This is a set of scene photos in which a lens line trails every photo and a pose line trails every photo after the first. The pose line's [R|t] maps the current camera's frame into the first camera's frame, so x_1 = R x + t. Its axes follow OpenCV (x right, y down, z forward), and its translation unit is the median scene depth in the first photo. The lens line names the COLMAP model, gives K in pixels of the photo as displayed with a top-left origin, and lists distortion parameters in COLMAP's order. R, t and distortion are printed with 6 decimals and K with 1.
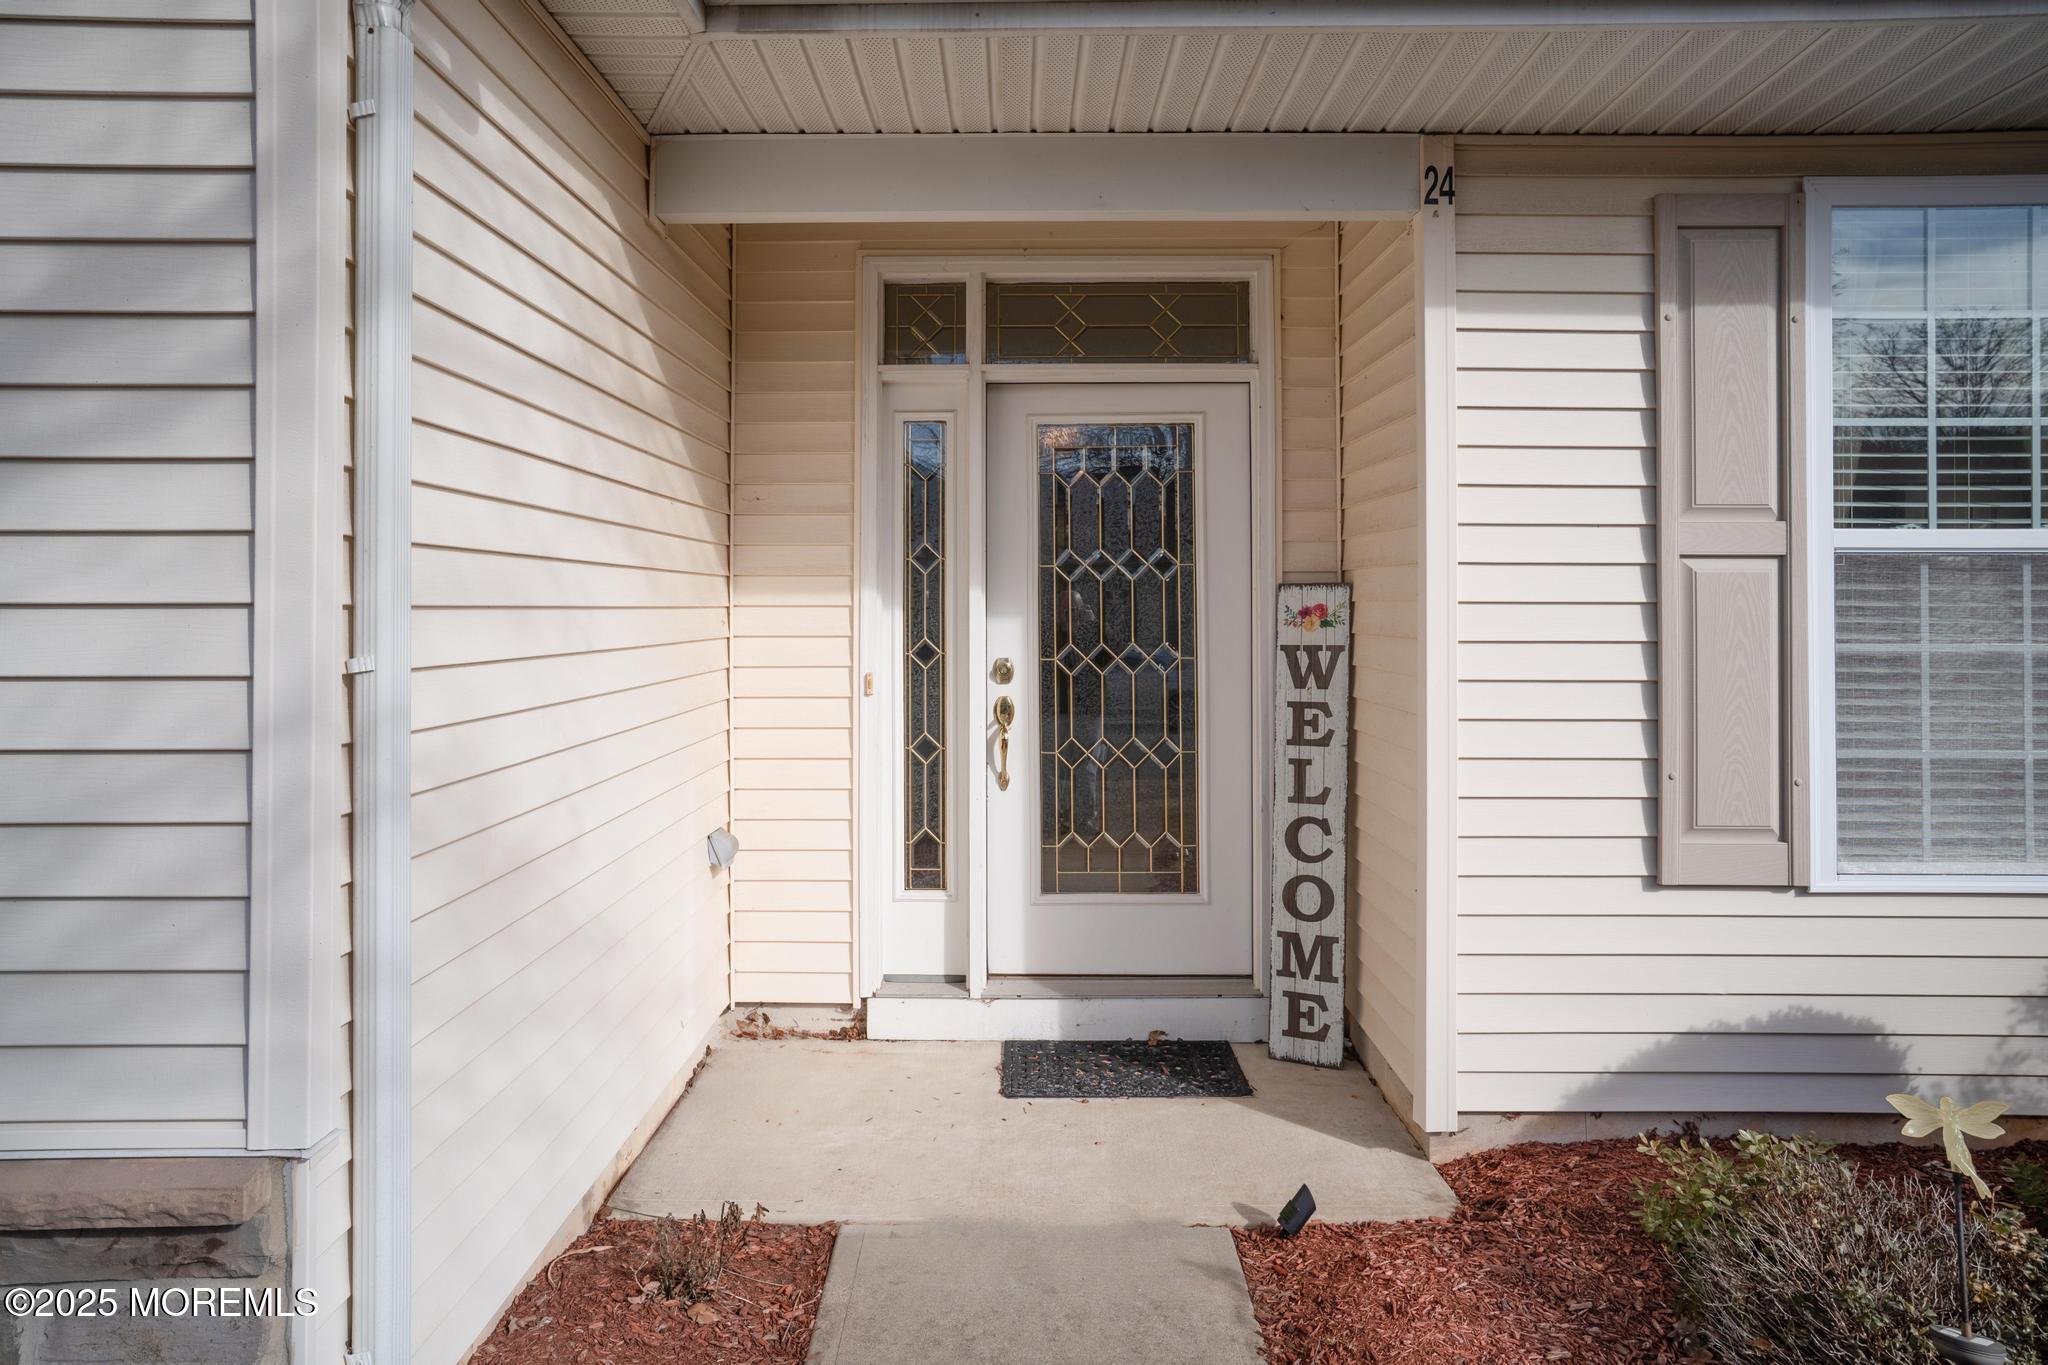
lens RADIAL K [[1247.7, 0, 1025.7], [0, 1247.7, 595.1], [0, 0, 1]] dist [-0.001270, -0.000462]
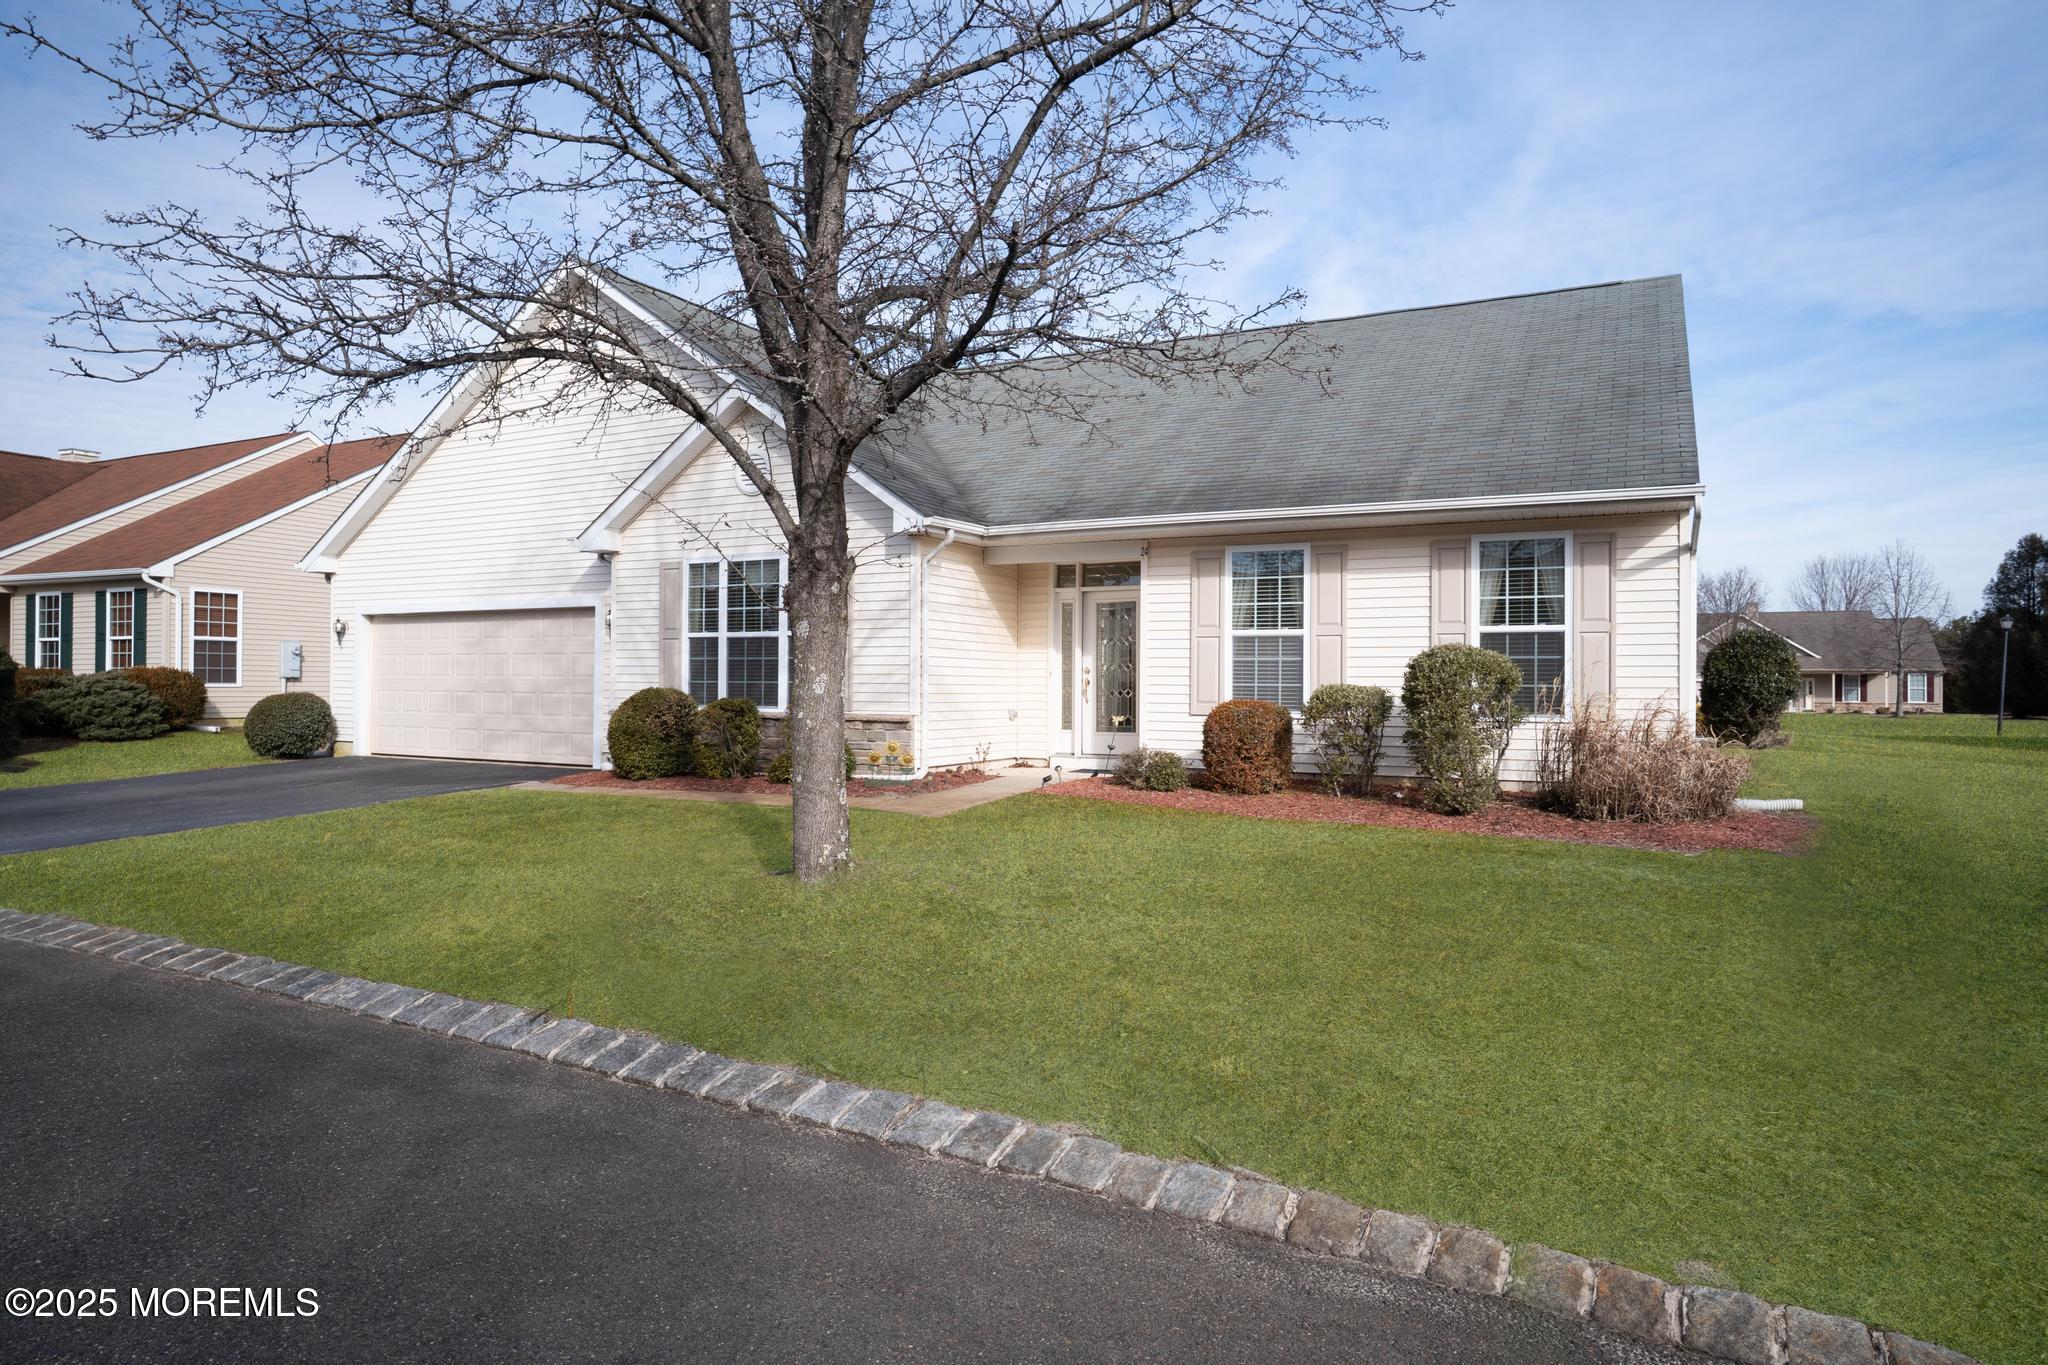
lens RADIAL K [[1189.3, 0, 1024.0], [0, 1189.3, 682.5], [0, 0, 1]] dist [-0.000307, -0.000056]
pose [[0.892077, 0.002959, -0.451873, 1.795533], [-0.002886, 0.999995, 0.000850, 0.120518], [0.451873, 0.000546, 0.892082, -2.817871]]
